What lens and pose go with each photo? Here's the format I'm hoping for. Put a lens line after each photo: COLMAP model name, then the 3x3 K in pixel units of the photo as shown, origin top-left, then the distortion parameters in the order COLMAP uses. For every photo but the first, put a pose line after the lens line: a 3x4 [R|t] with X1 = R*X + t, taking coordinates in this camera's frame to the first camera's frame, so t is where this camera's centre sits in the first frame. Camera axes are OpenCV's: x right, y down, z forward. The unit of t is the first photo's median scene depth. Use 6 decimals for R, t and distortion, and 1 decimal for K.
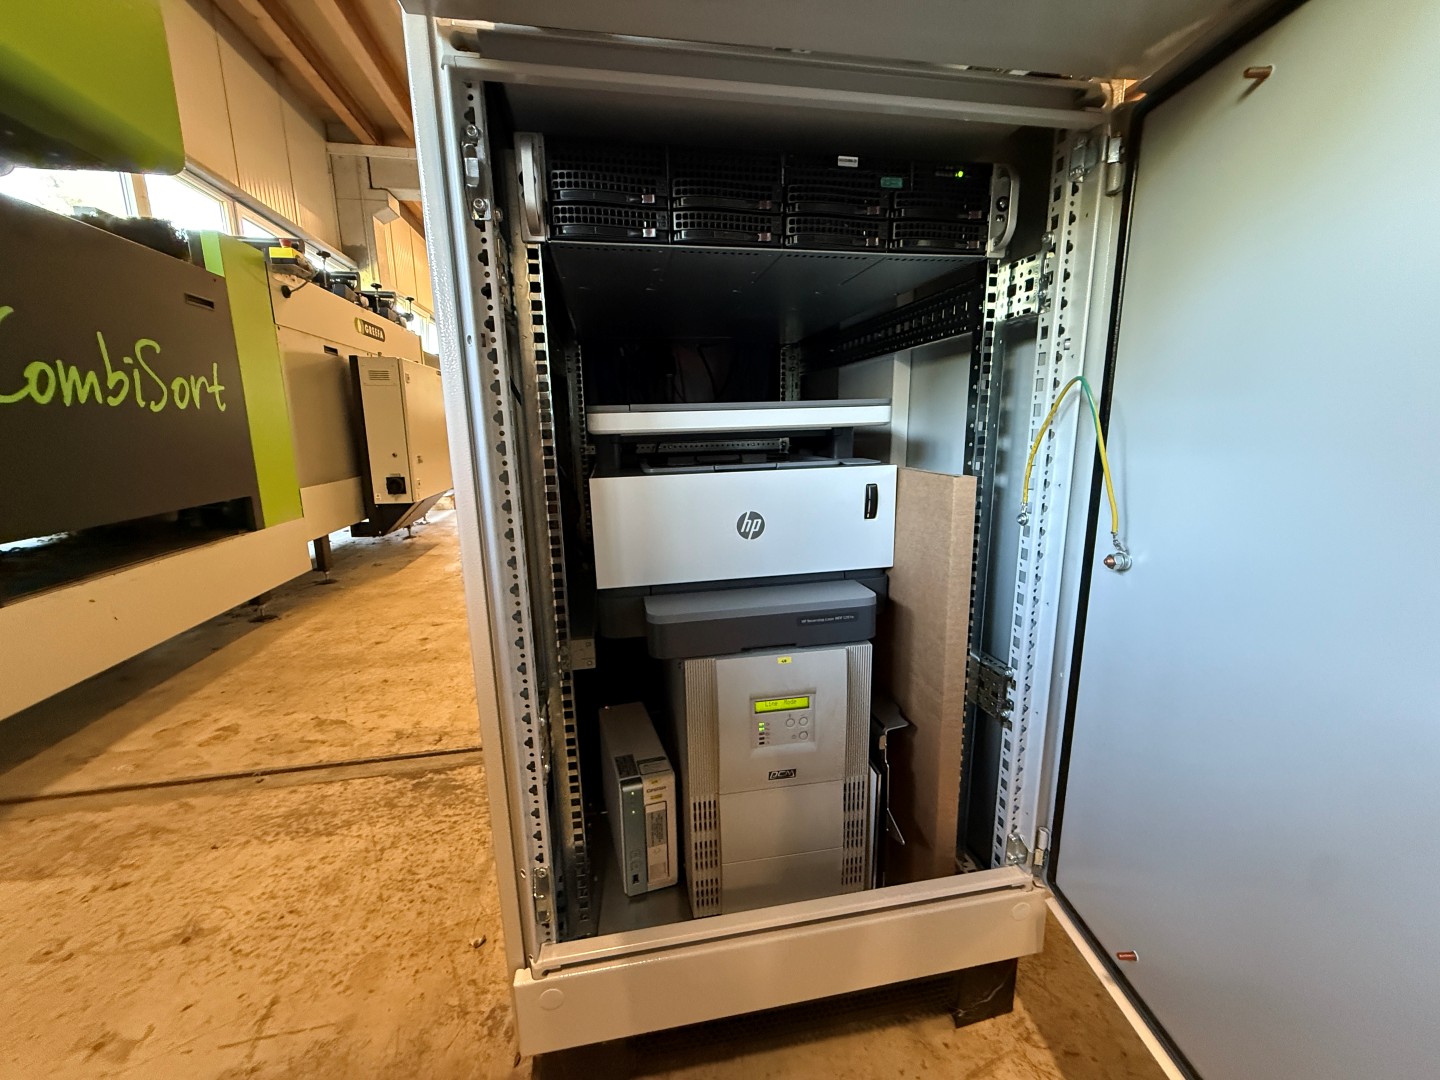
lens RADIAL K [[569.4, 0, 712.9], [0, 569.4, 542.3], [0, 0, 1]] dist [0.000497, -0.000150]
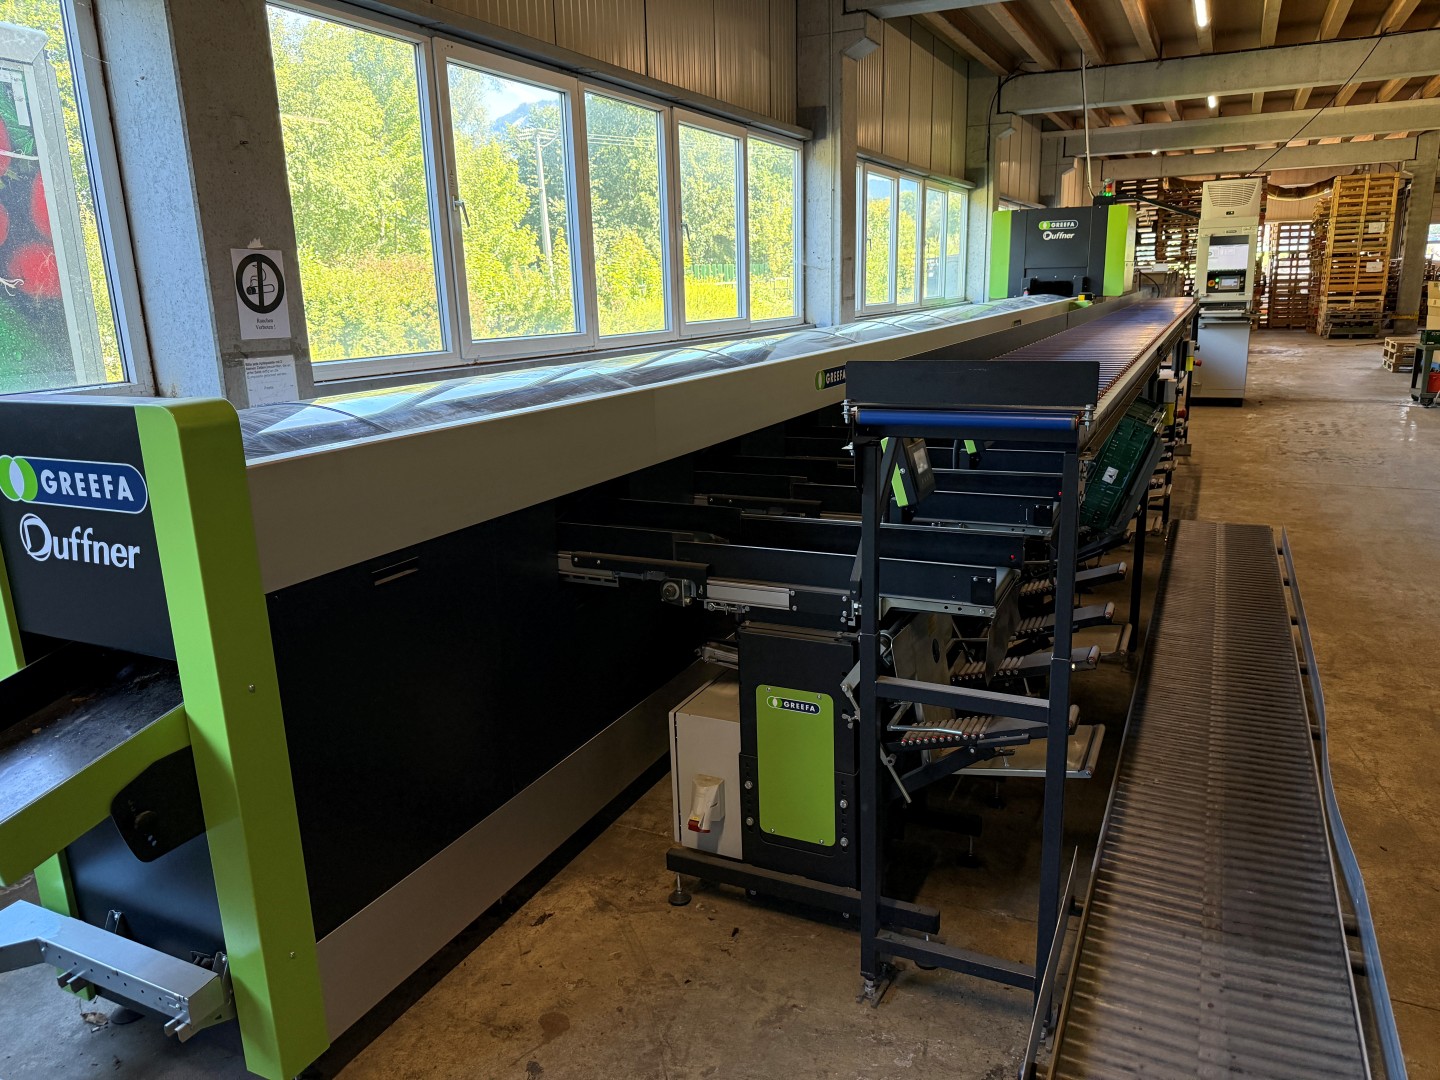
lens RADIAL K [[1007.8, 0, 720.0], [0, 1007.8, 540.0], [0, 0, 1]] dist [0.039137, -0.061846]
pose [[0.806793, 0.132747, -0.575728, 1.044158], [-0.100881, 0.991075, 0.087145, 0.731715], [0.582158, -0.012228, 0.812984, -5.247589]]
